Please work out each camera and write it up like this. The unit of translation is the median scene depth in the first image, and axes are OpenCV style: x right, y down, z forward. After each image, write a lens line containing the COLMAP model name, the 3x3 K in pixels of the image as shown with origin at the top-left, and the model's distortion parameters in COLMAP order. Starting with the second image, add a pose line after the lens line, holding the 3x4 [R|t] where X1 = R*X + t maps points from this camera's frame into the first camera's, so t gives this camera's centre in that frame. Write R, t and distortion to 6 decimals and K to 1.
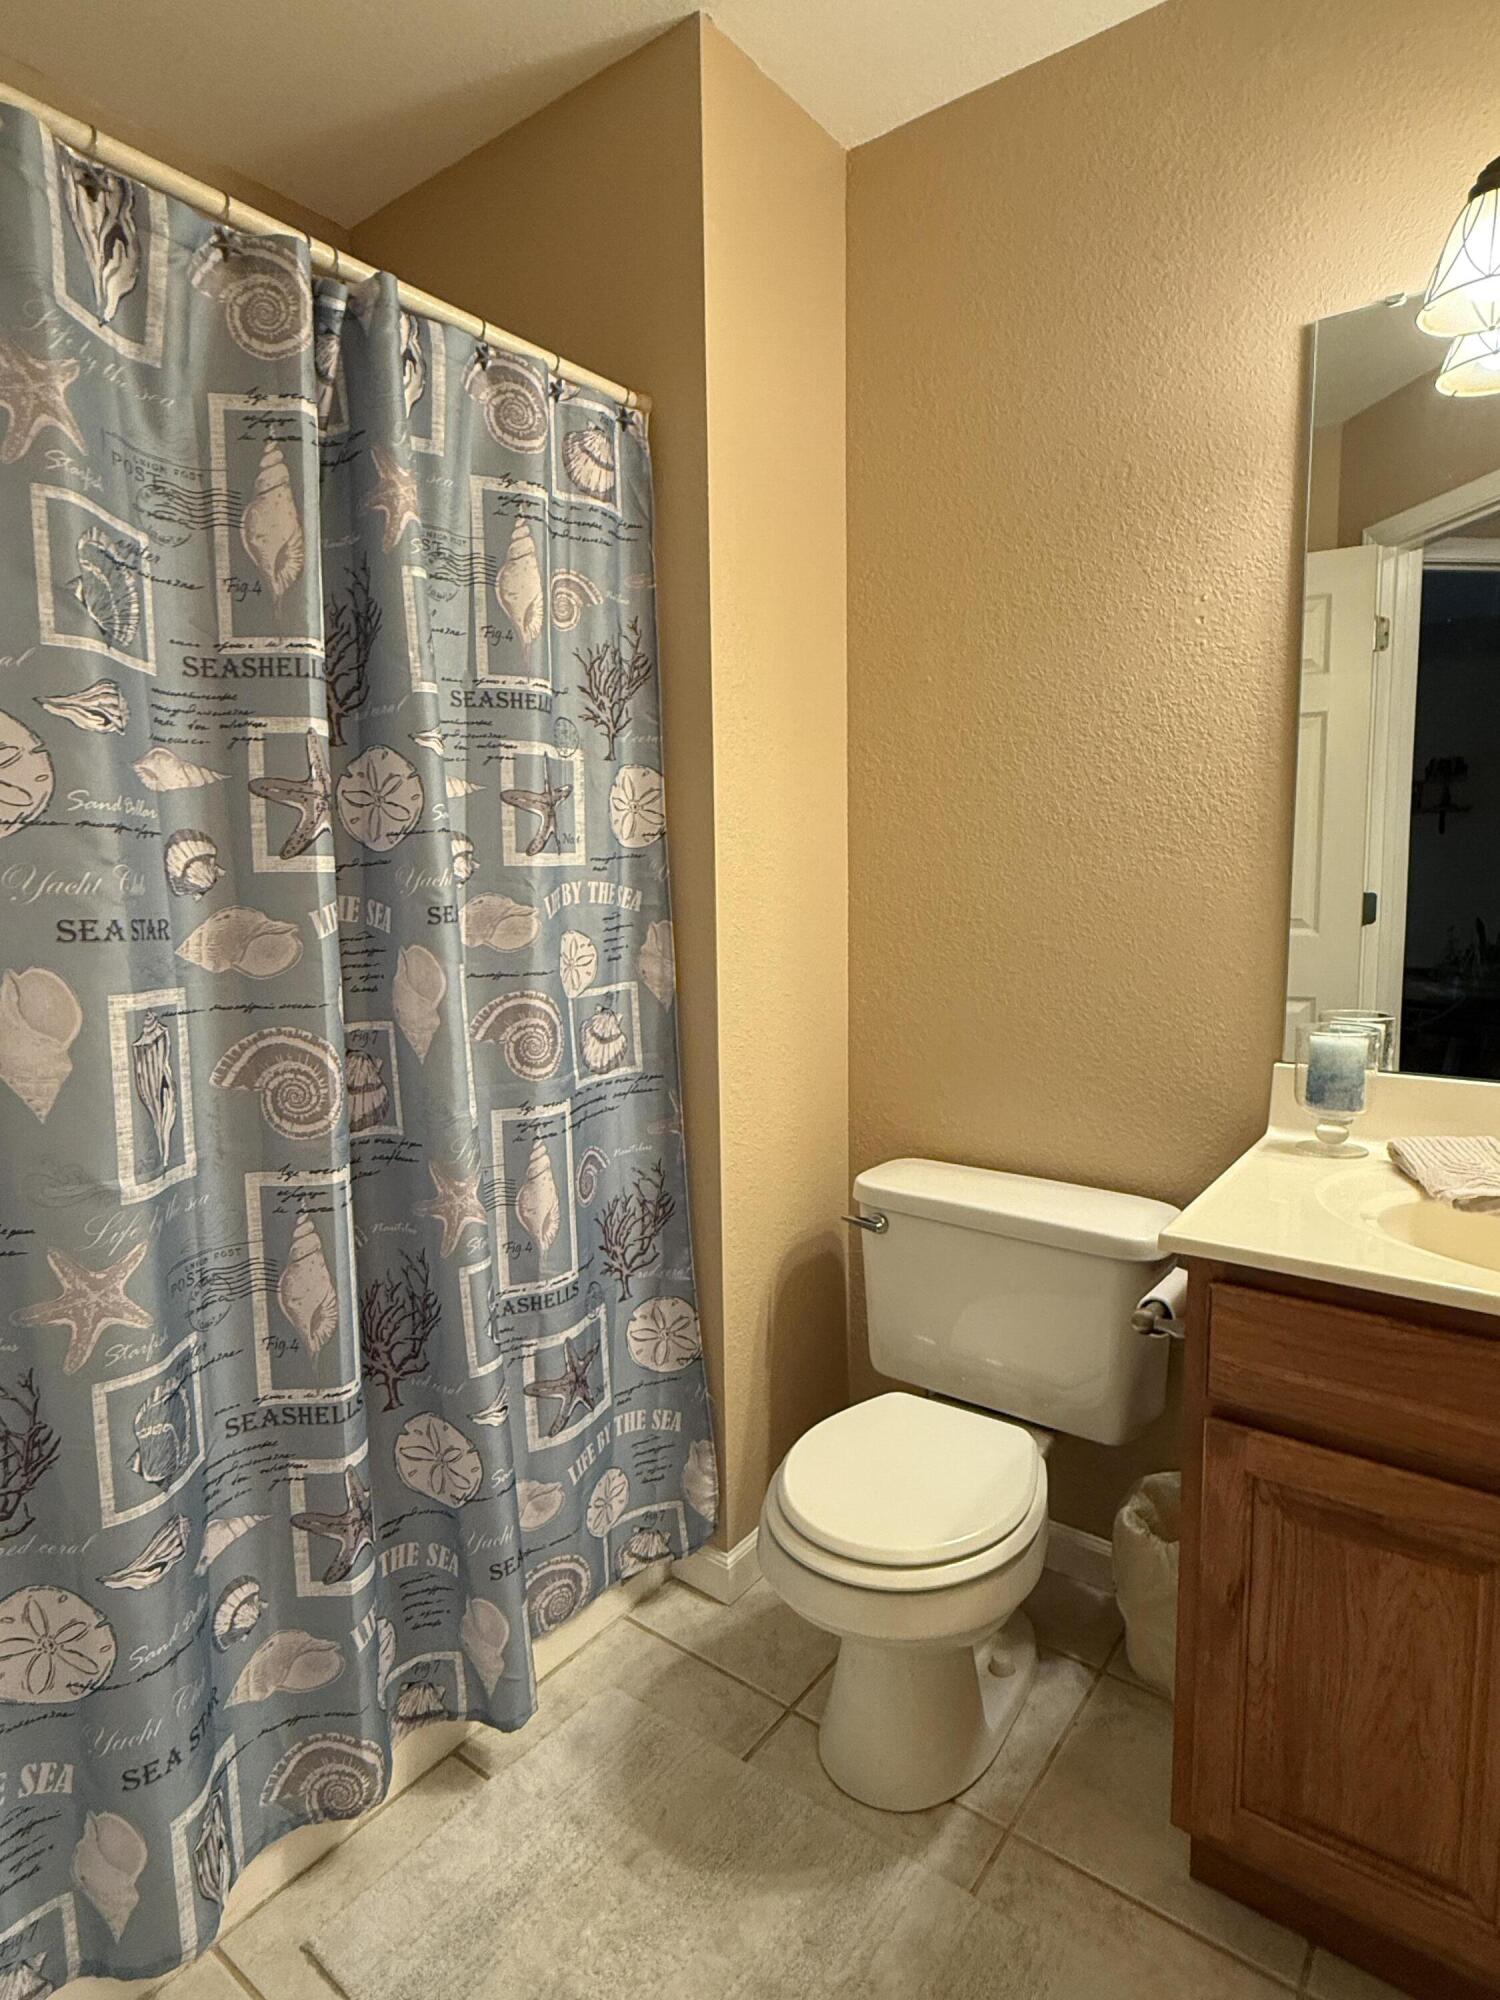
lens RADIAL K [[1105.7, 0, 754.0], [0, 1105.7, 994.8], [0, 0, 1]] dist [0.000824, -0.000599]
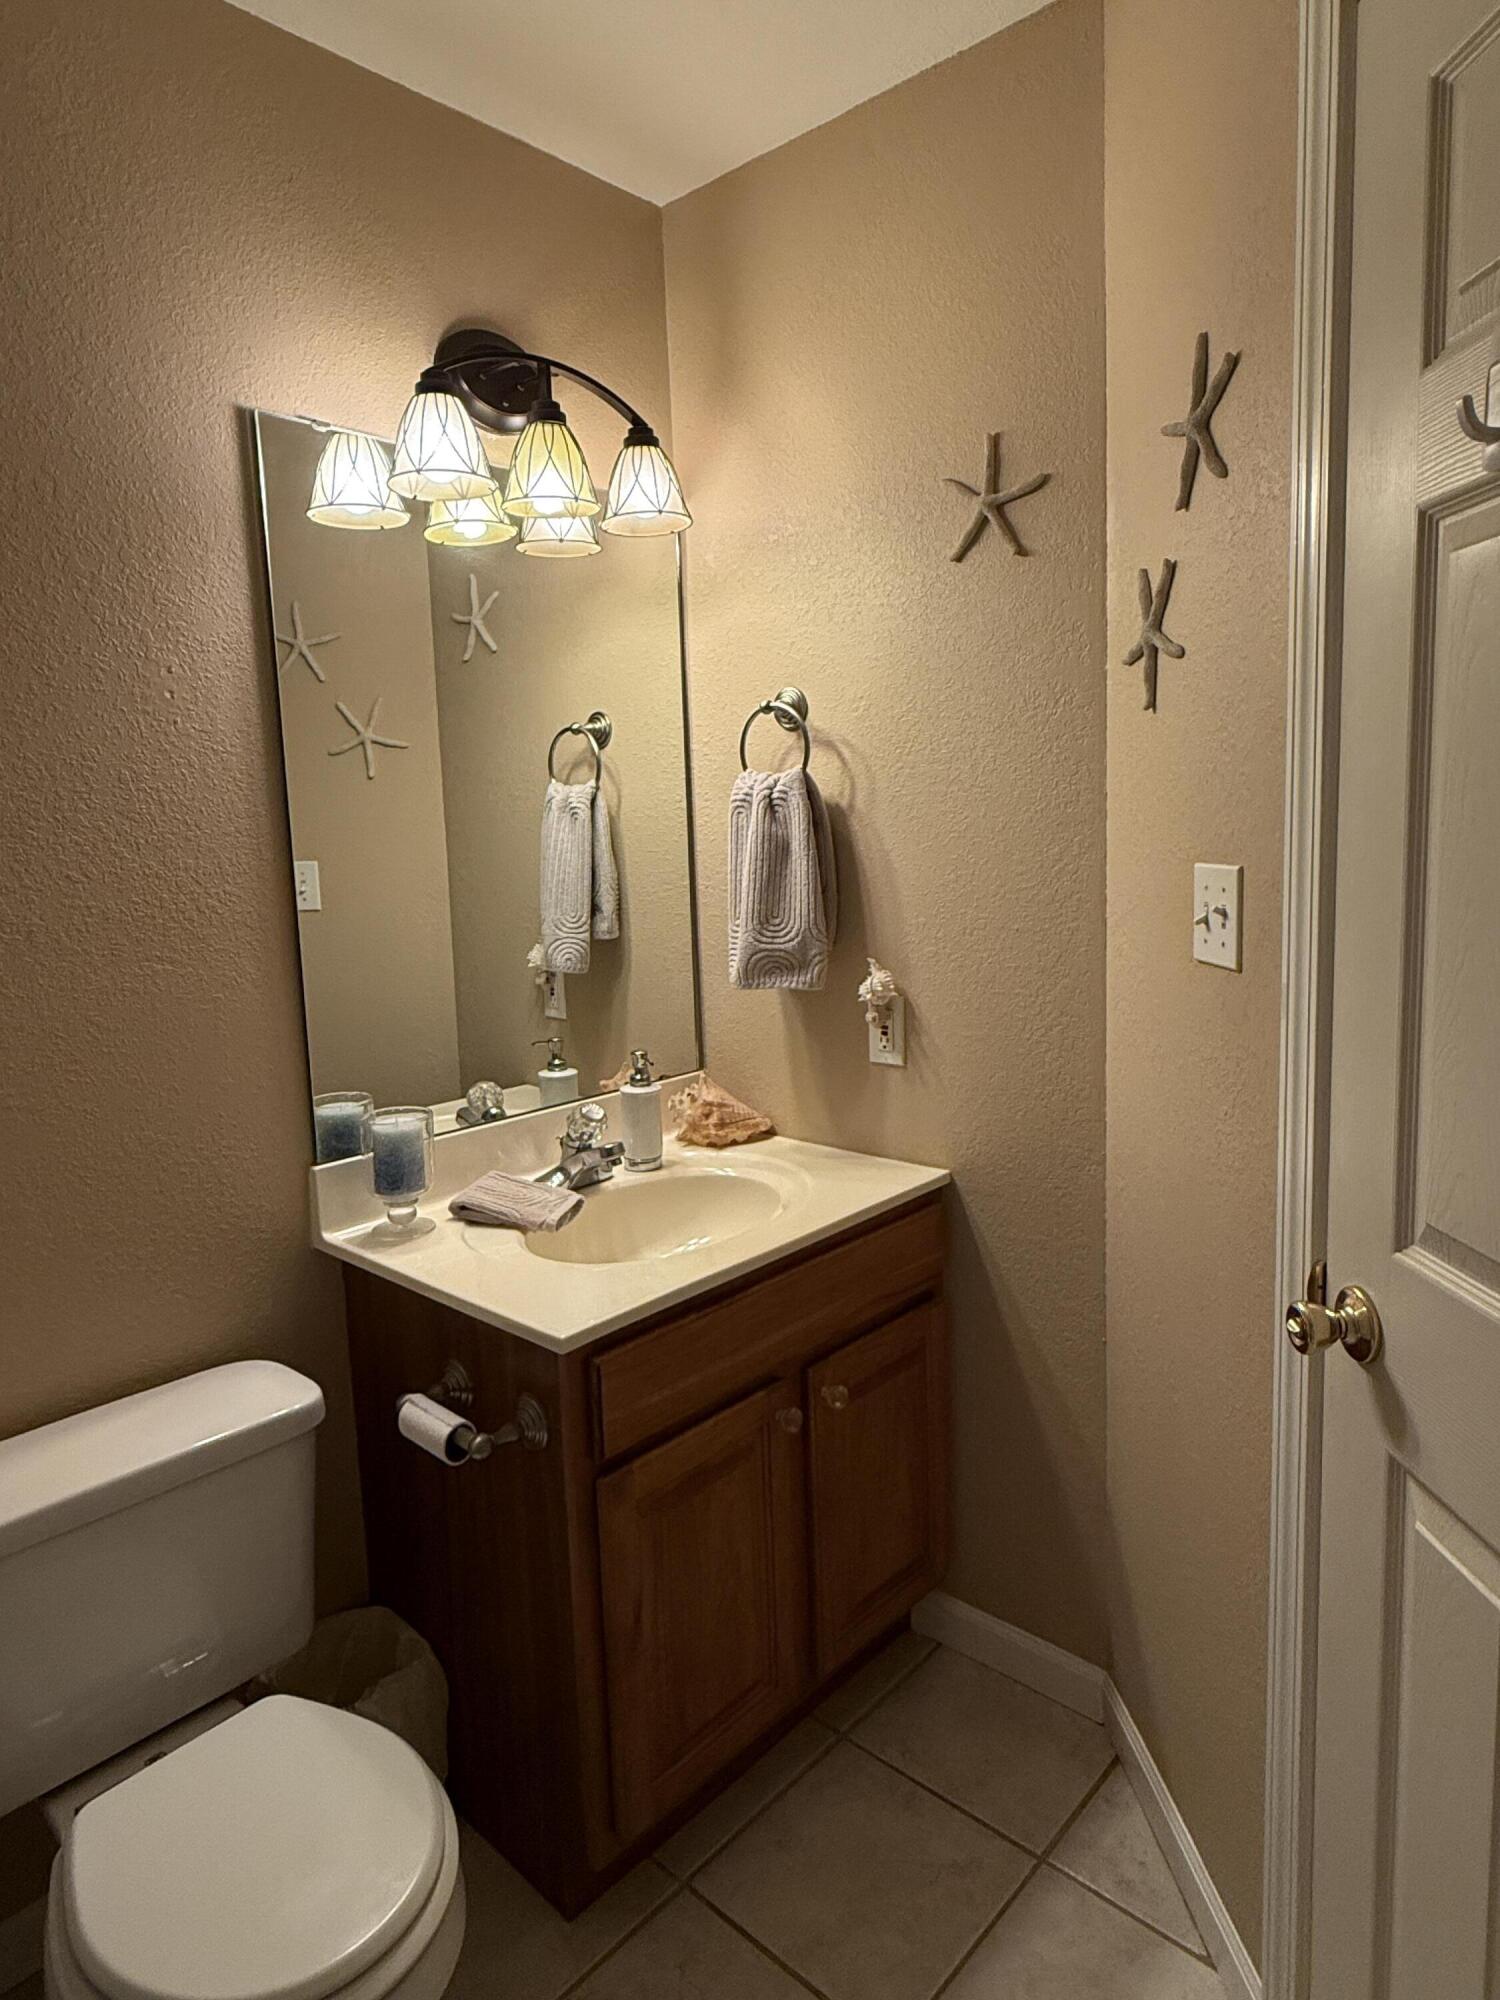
lens RADIAL K [[1211.1, 0, 748.7], [0, 1211.1, 994.0], [0, 0, 1]] dist [0.000446, 0.000168]
pose [[0.105387, -0.130822, 0.985789, -0.300766], [0.151018, 0.981917, 0.114163, -0.088211], [-0.982897, 0.136841, 0.123238, 0.278992]]
